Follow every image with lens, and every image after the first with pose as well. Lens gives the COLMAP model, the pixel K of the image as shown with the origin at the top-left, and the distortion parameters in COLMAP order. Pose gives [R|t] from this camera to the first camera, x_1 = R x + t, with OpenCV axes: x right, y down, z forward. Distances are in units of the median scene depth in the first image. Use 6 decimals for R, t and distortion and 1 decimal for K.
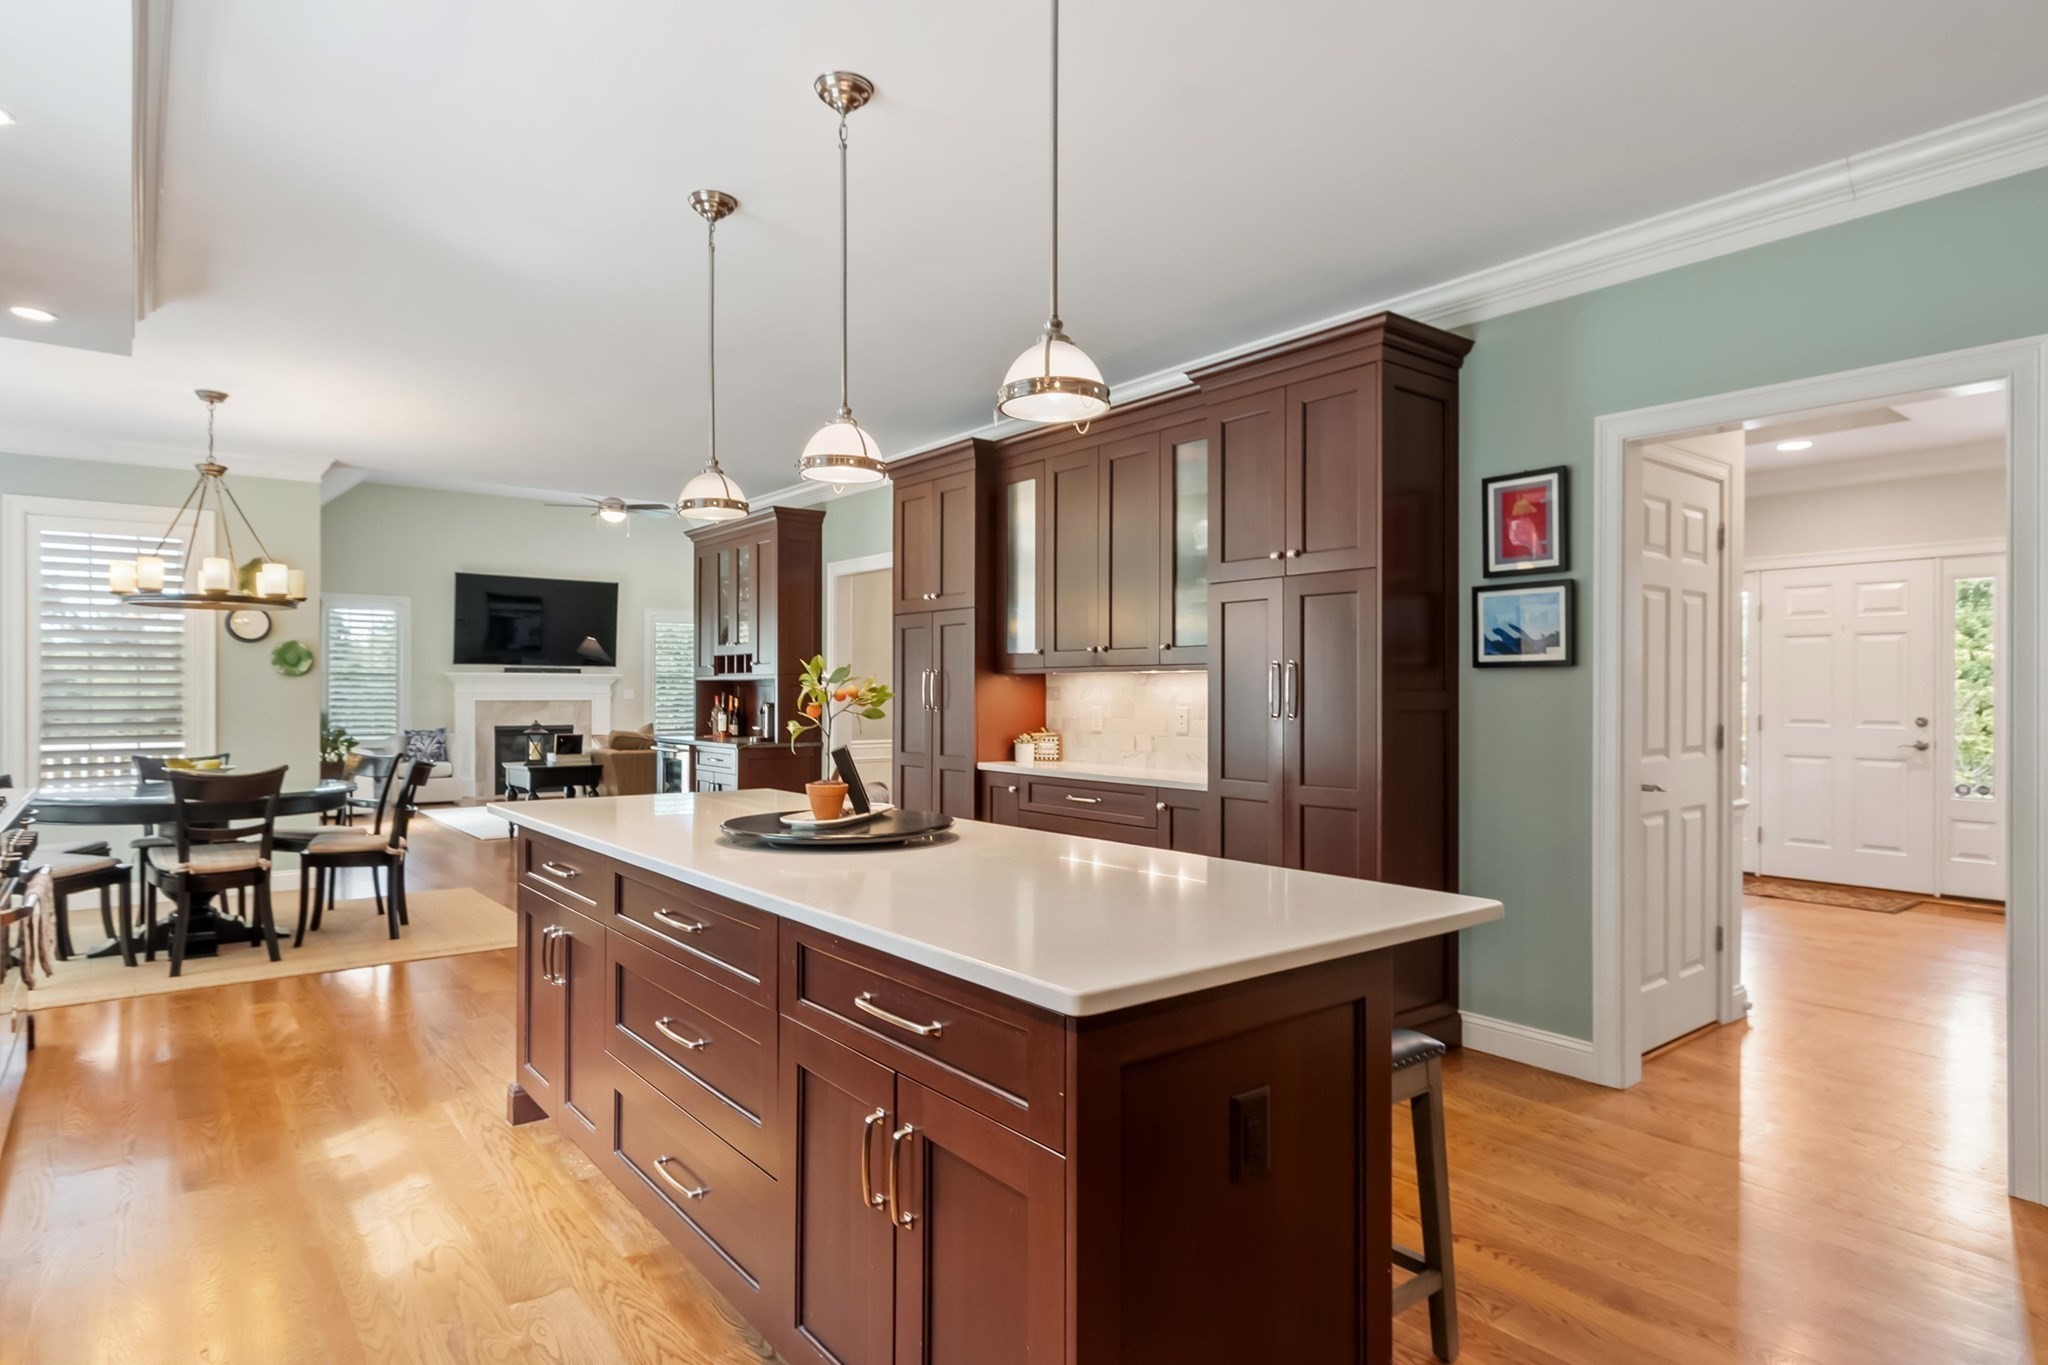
lens RADIAL K [[1107.8, 0, 1024.0], [0, 1107.8, 682.5], [0, 0, 1]] dist [0.001715, 0.000067]
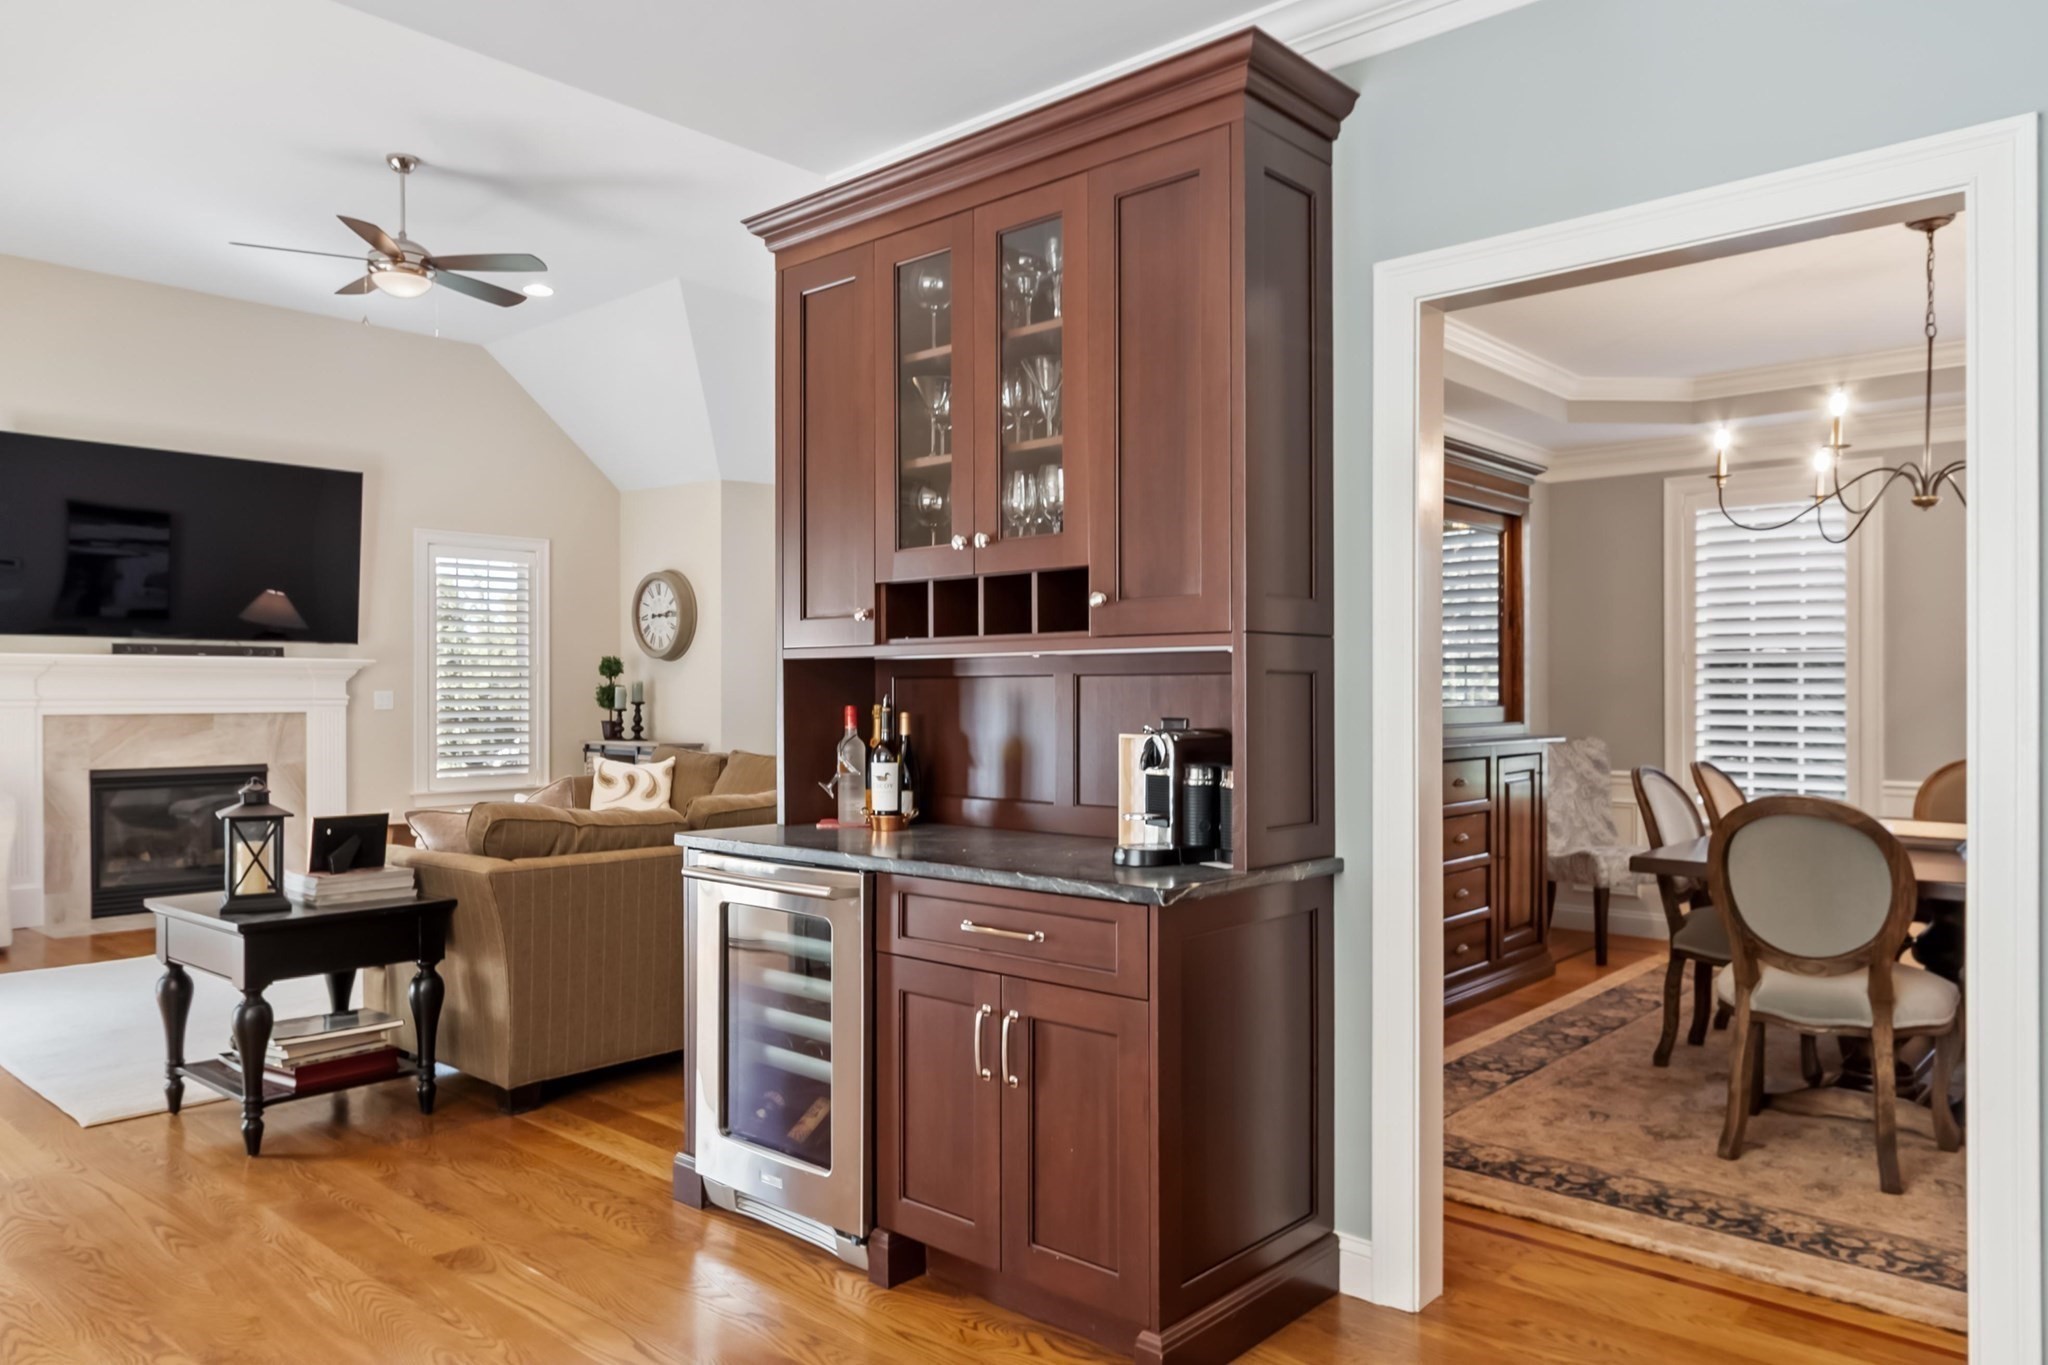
lens RADIAL K [[1388.5, 0, 1024.0], [0, 1388.5, 682.5], [0, 0, 1]] dist [0.001229, 0.002882]
pose [[0.986496, -0.003035, 0.163757, -0.268801], [0.002681, 0.999994, 0.002382, 0.003665], [-0.163763, -0.001911, 0.986498, 0.522493]]
